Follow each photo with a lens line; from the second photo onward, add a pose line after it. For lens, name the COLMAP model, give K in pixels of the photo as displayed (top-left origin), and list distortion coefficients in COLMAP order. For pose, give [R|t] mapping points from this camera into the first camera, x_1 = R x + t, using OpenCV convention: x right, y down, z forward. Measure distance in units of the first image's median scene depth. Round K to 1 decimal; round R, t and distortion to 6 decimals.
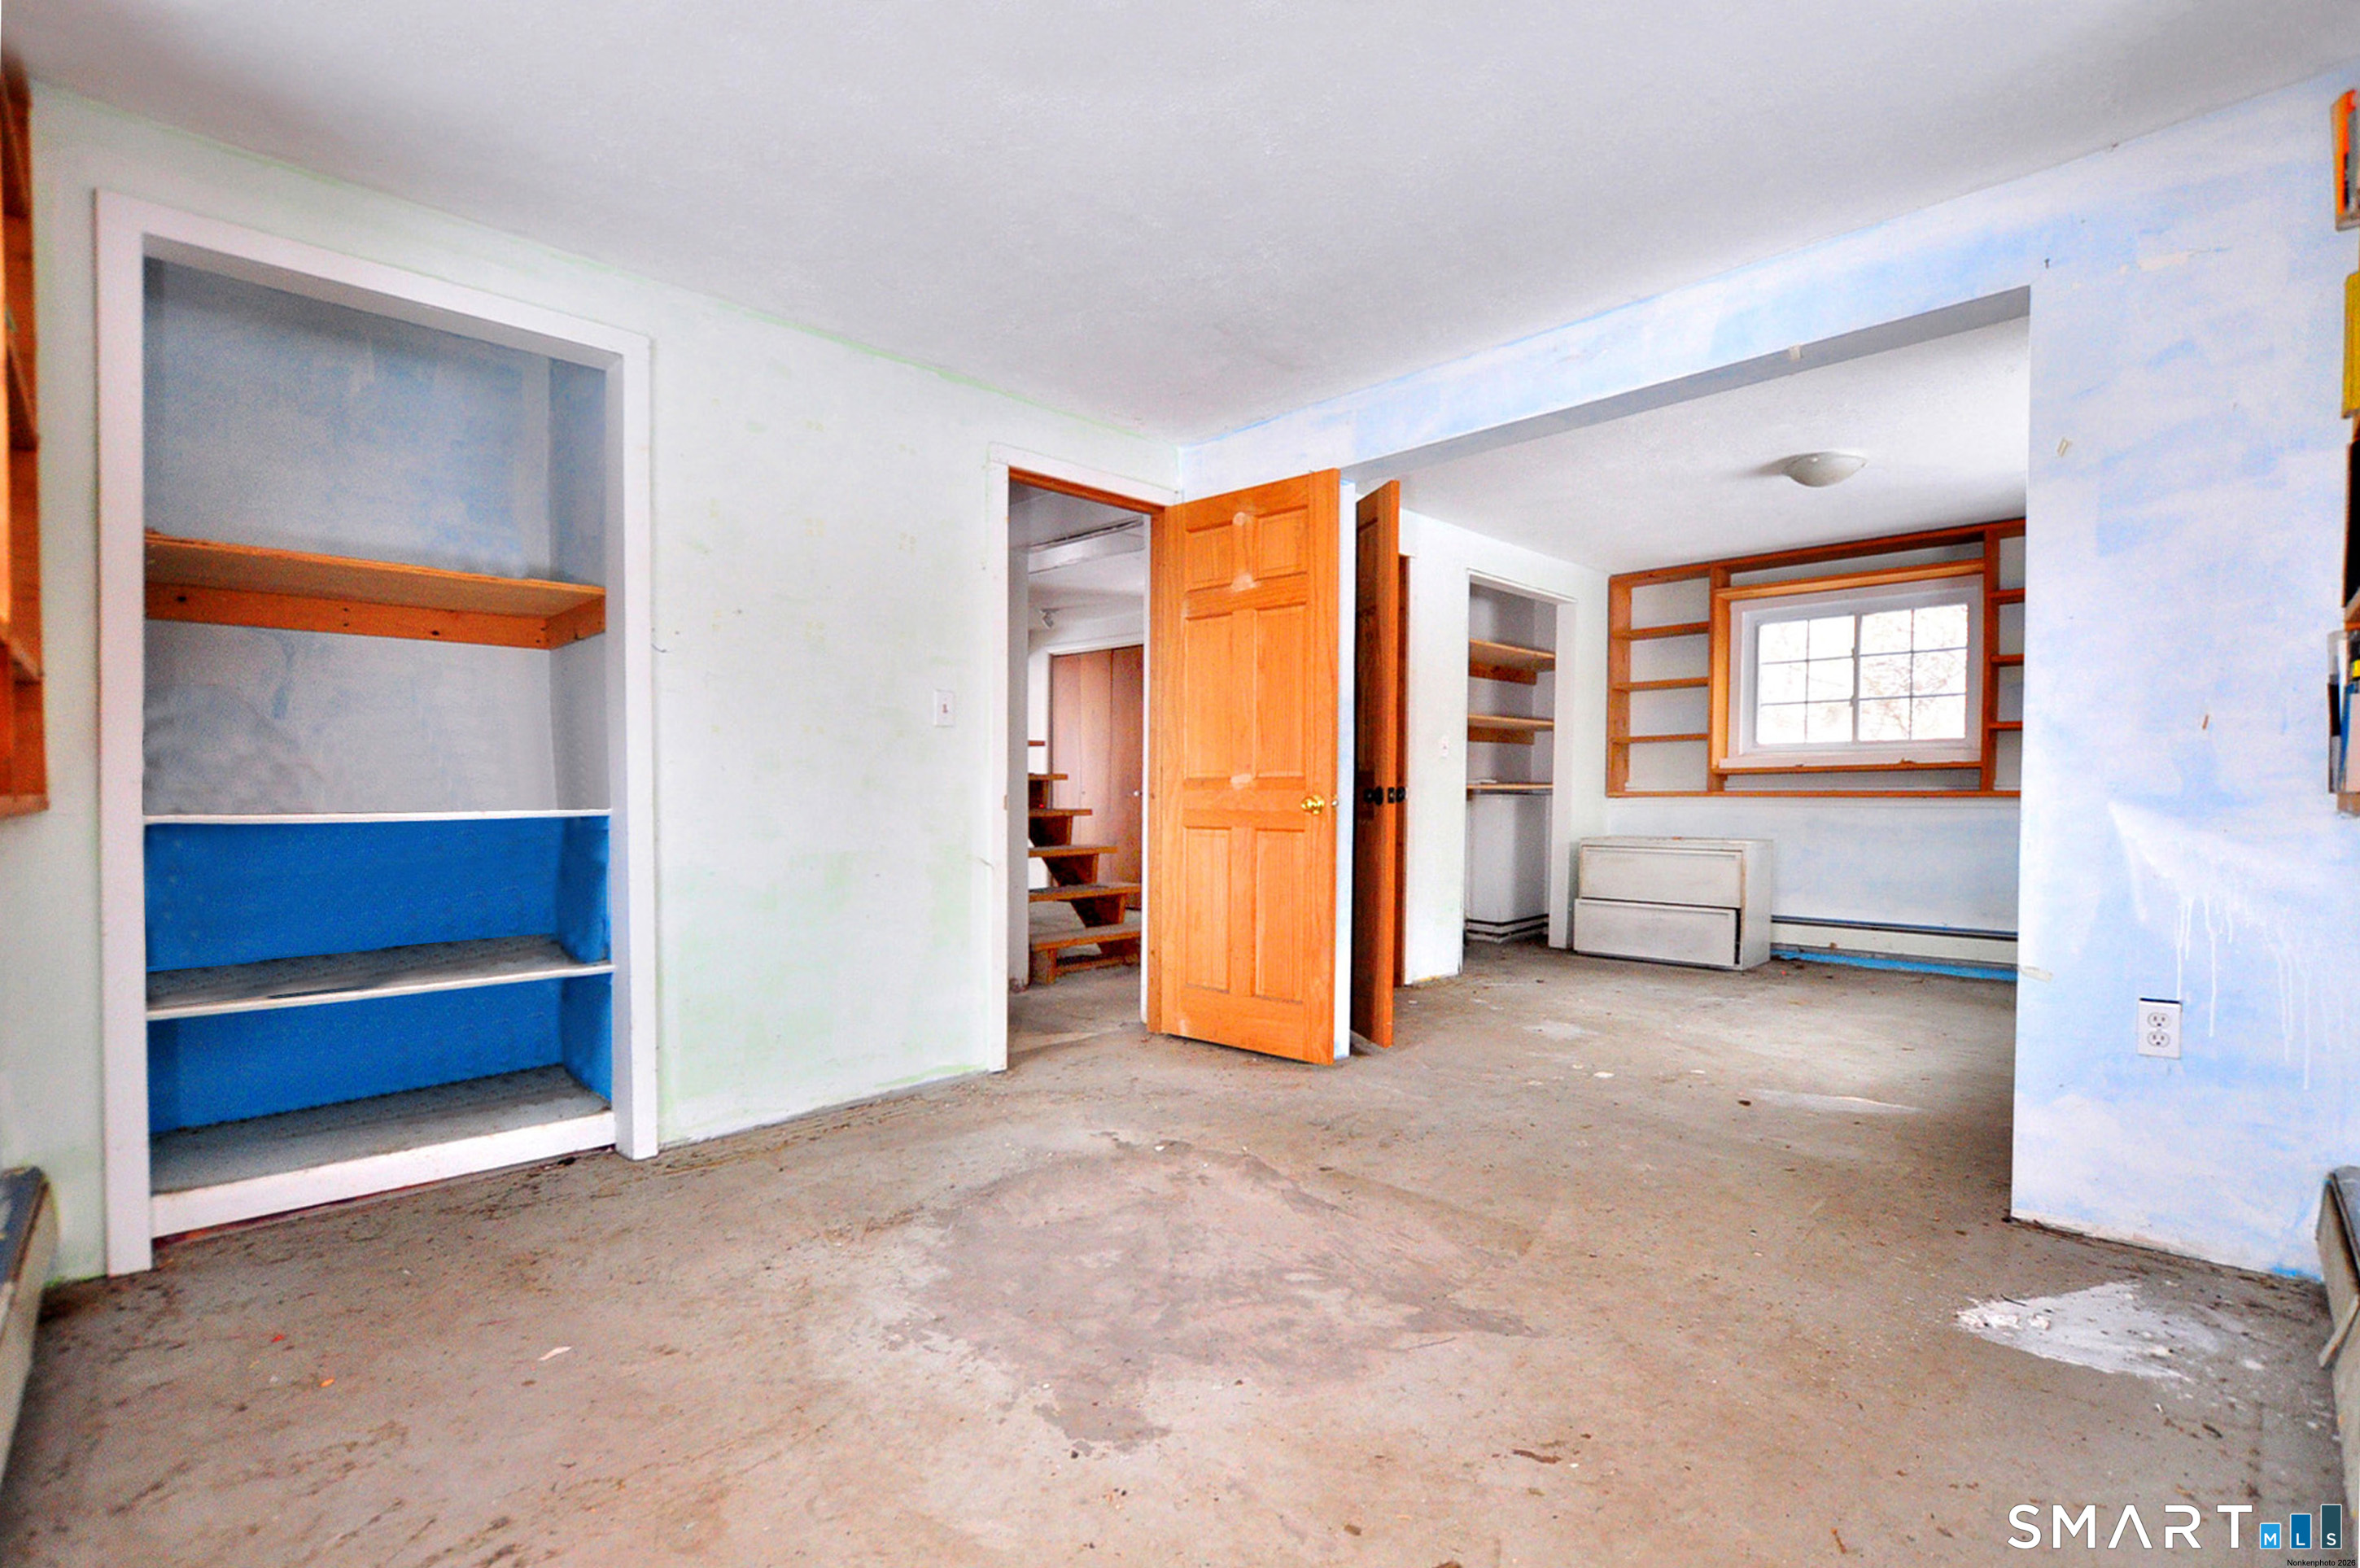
lens RADIAL K [[1017.7, 0, 1194.3], [0, 1017.7, 795.8], [0, 0, 1]] dist [-0.027986, 0.000128]
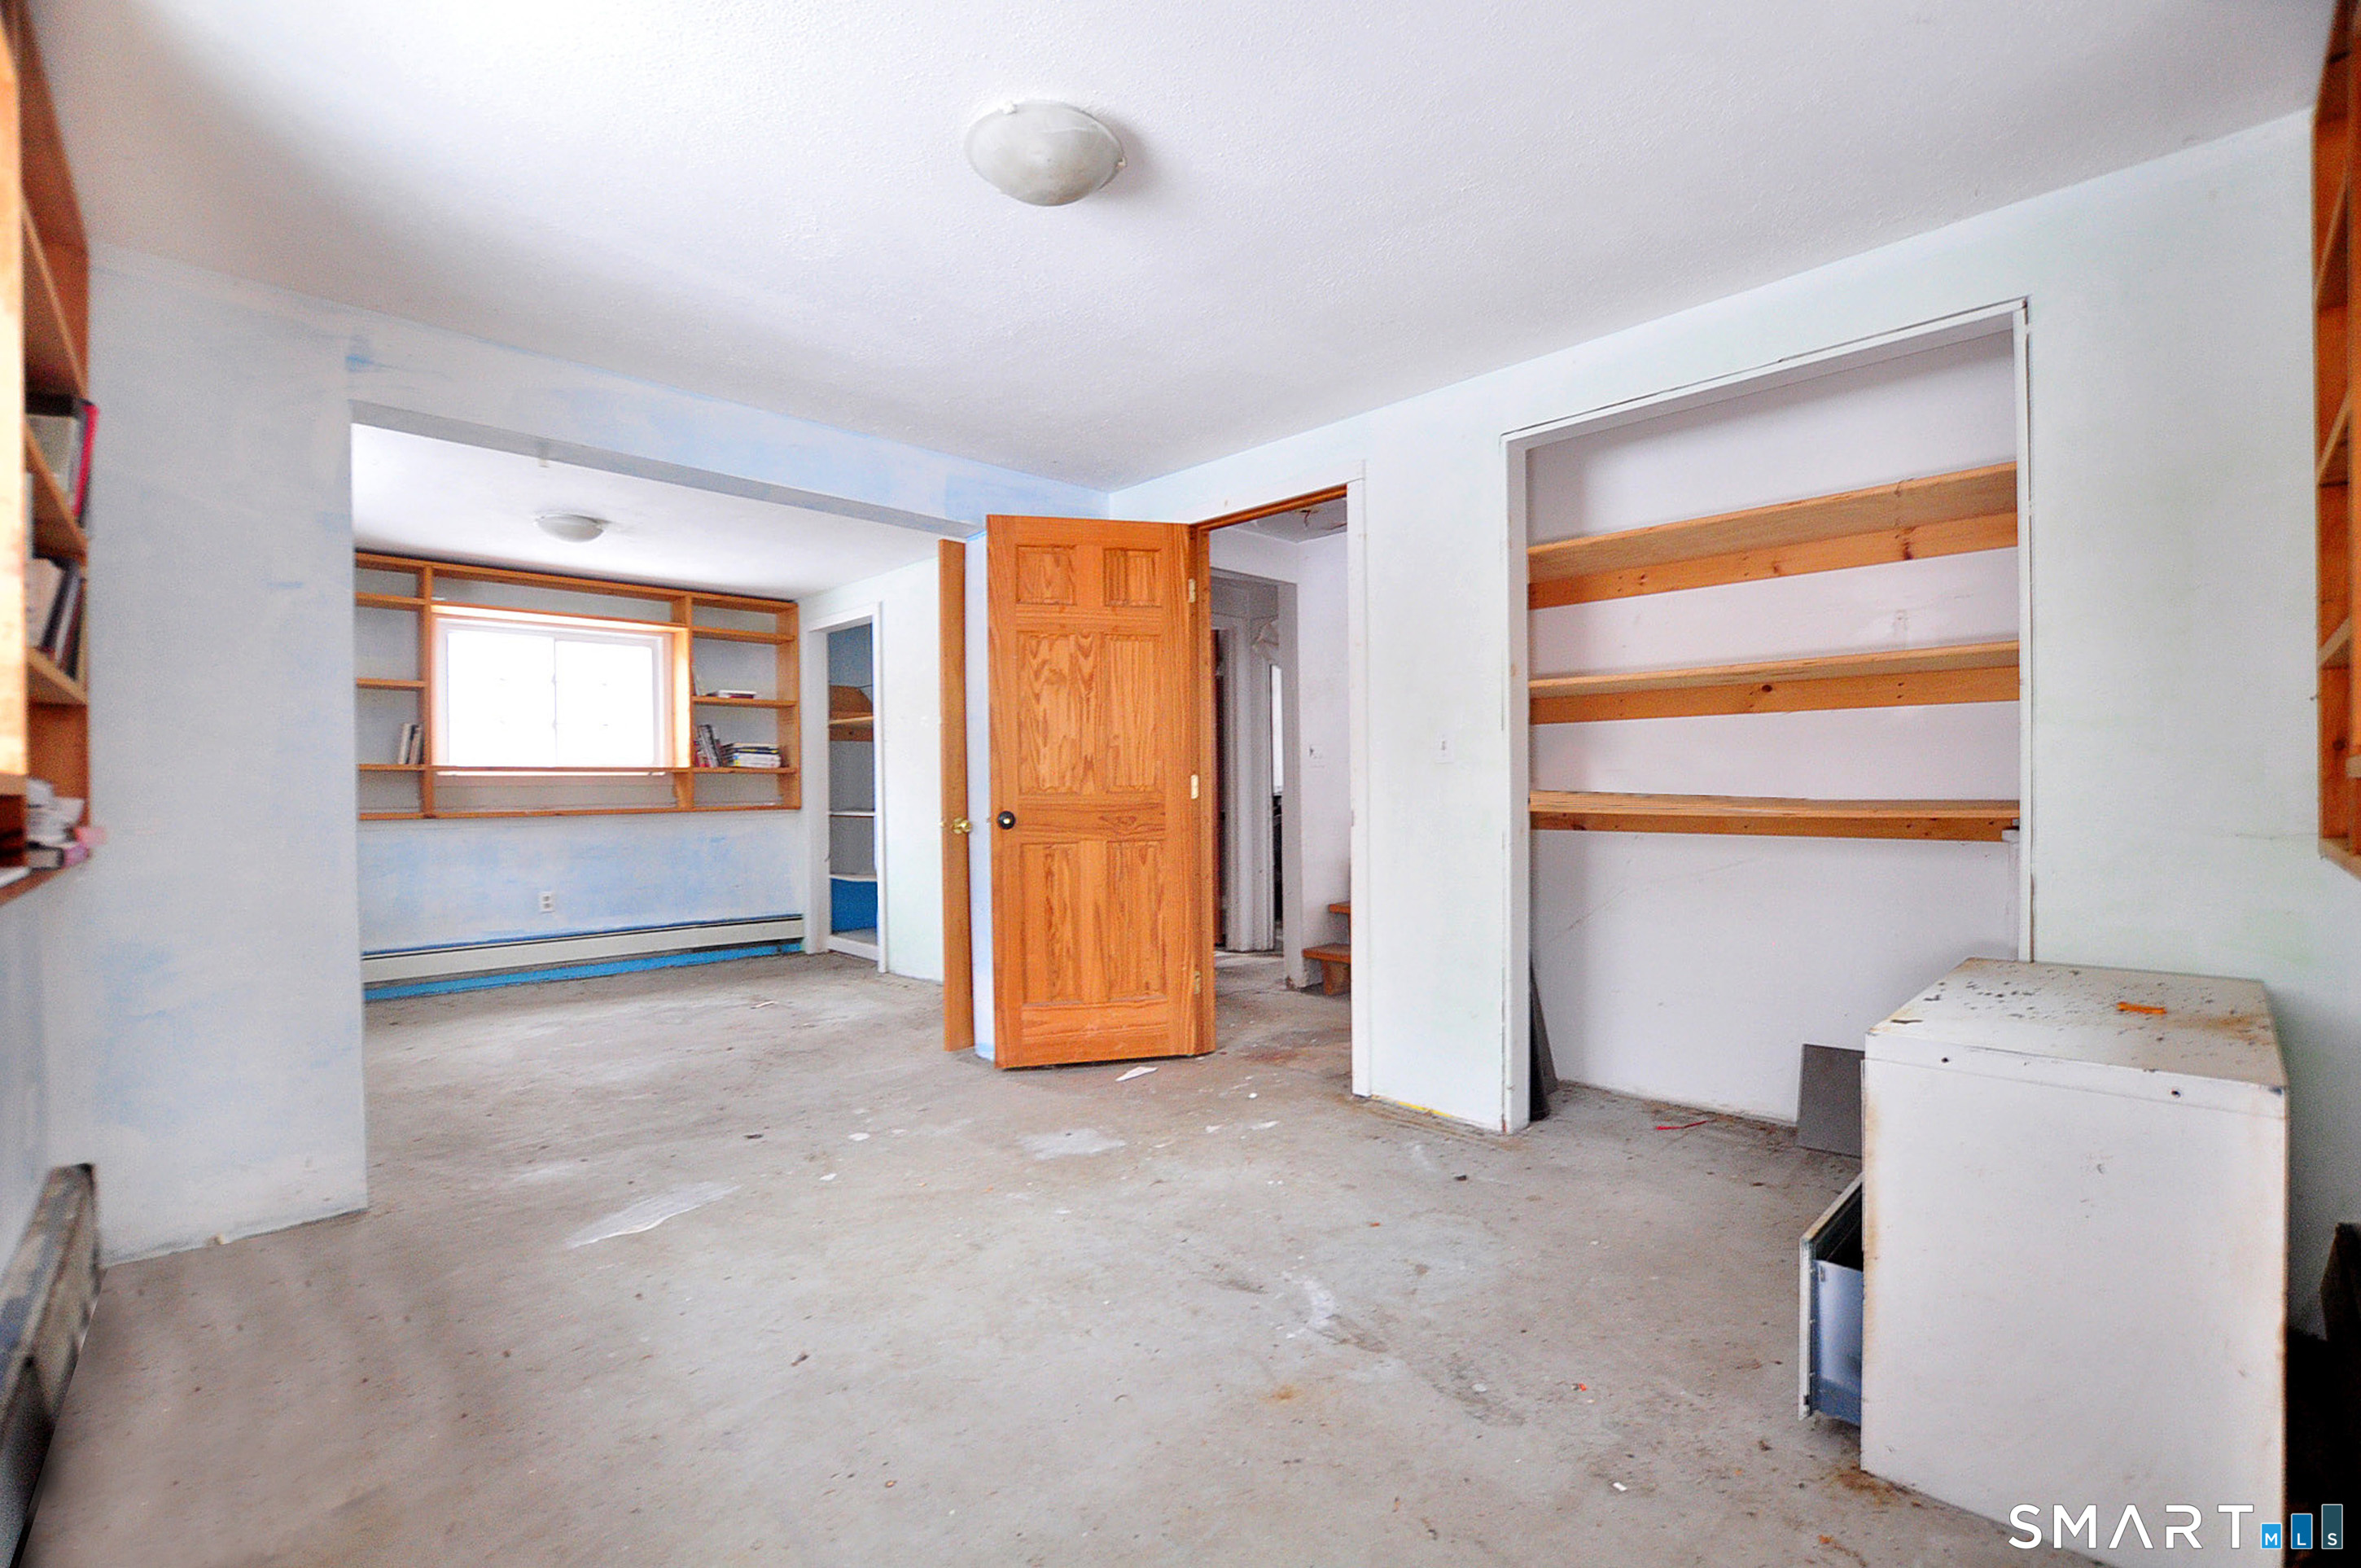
lens RADIAL K [[1018.2, 0, 1195.1], [0, 1018.2, 781.7], [0, 0, 1]] dist [-0.027986, 0.000128]
pose [[0.042200, -0.000687, -0.999109, 1.338559], [-0.010627, 0.999943, -0.001137, -0.040221], [0.999053, 0.010666, 0.042190, 1.281435]]
